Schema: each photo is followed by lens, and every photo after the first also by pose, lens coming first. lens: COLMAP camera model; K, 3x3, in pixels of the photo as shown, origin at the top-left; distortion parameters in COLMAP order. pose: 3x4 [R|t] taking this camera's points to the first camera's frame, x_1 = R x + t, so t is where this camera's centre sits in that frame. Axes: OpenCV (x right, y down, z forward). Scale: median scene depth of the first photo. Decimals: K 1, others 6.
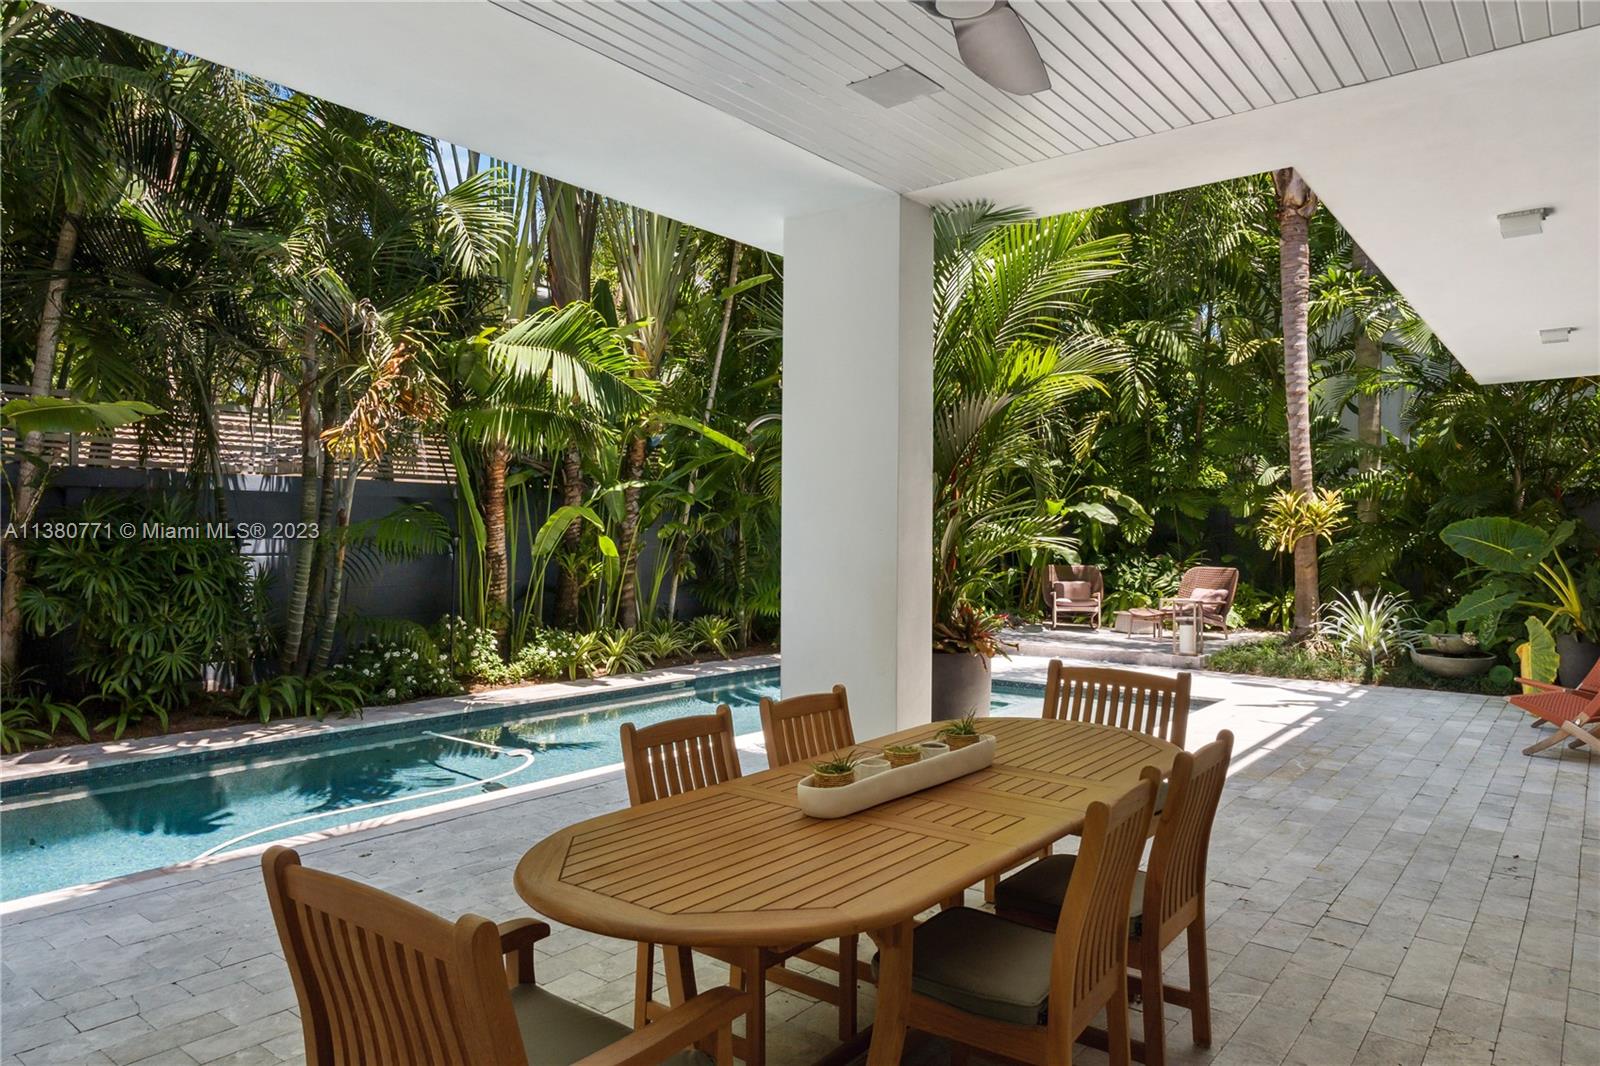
lens RADIAL K [[1034.2, 0, 804.7], [0, 1034.2, 533.6], [0, 0, 1]] dist [0.031963, 0.001309]
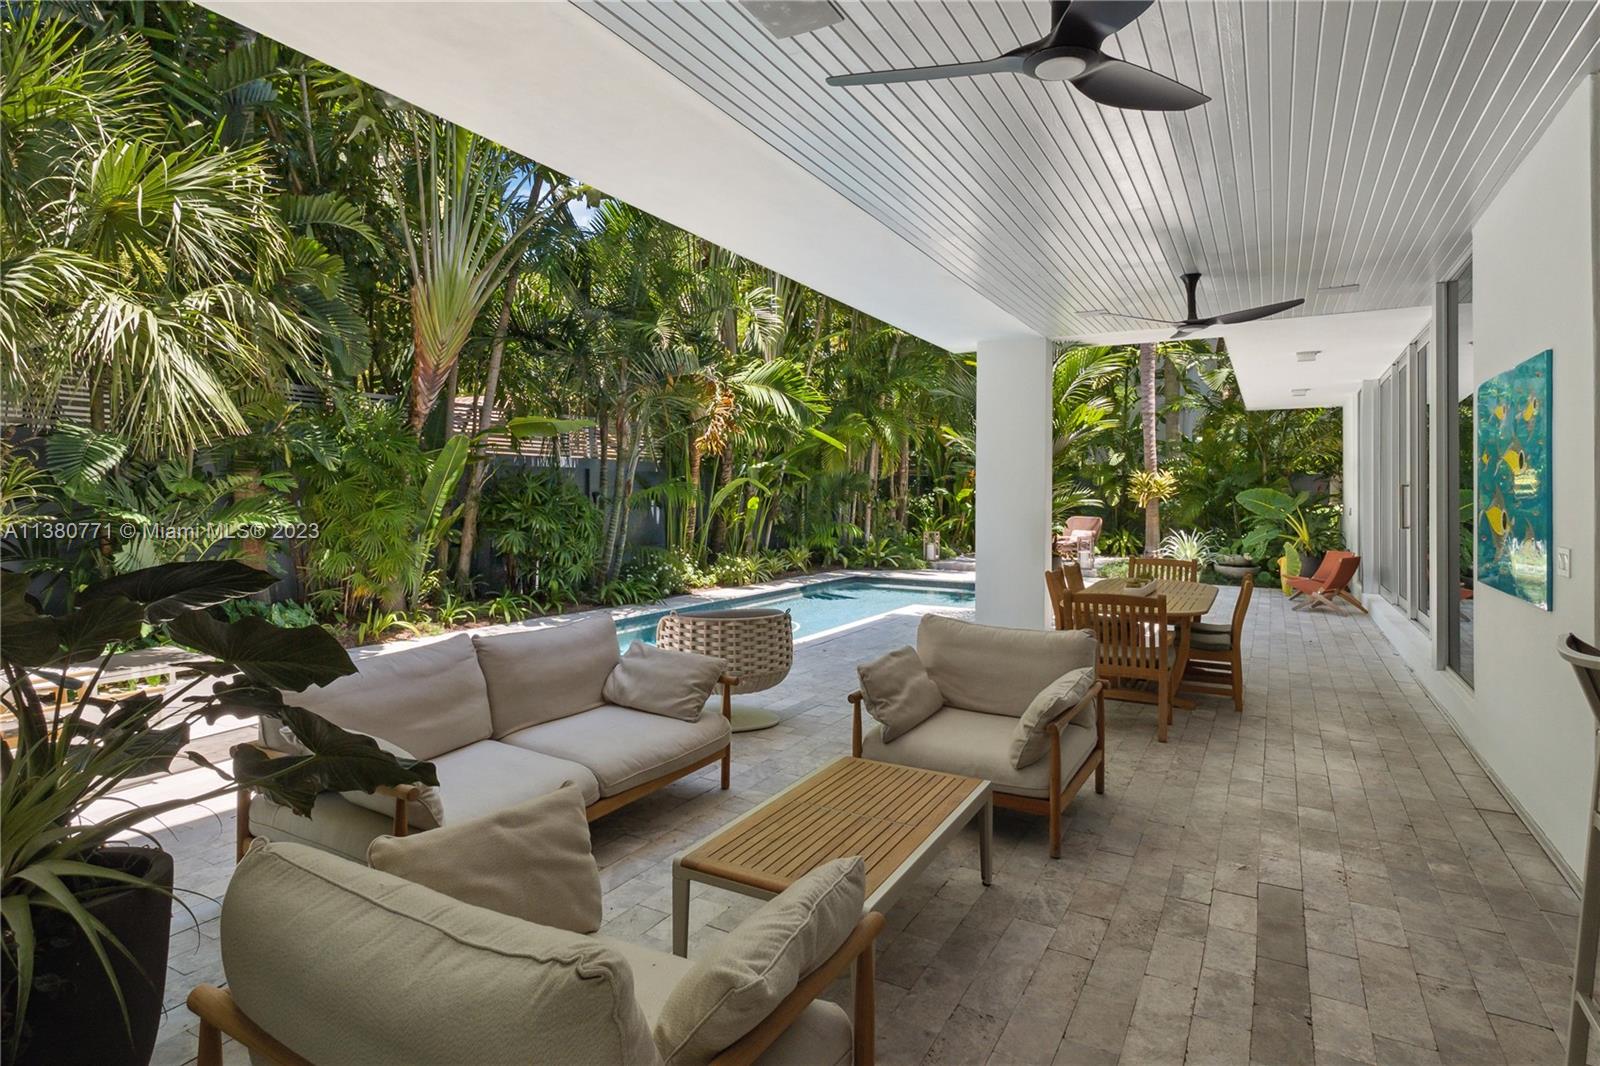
lens RADIAL K [[830.8, 0, 795.6], [0, 830.8, 521.8], [0, 0, 1]] dist [-0.000884, -0.000171]
pose [[0.990377, 0.000249, 0.138393, -0.320974], [-0.005277, 0.999339, 0.035965, -0.005312], [-0.138293, -0.036349, 0.989724, -0.288187]]
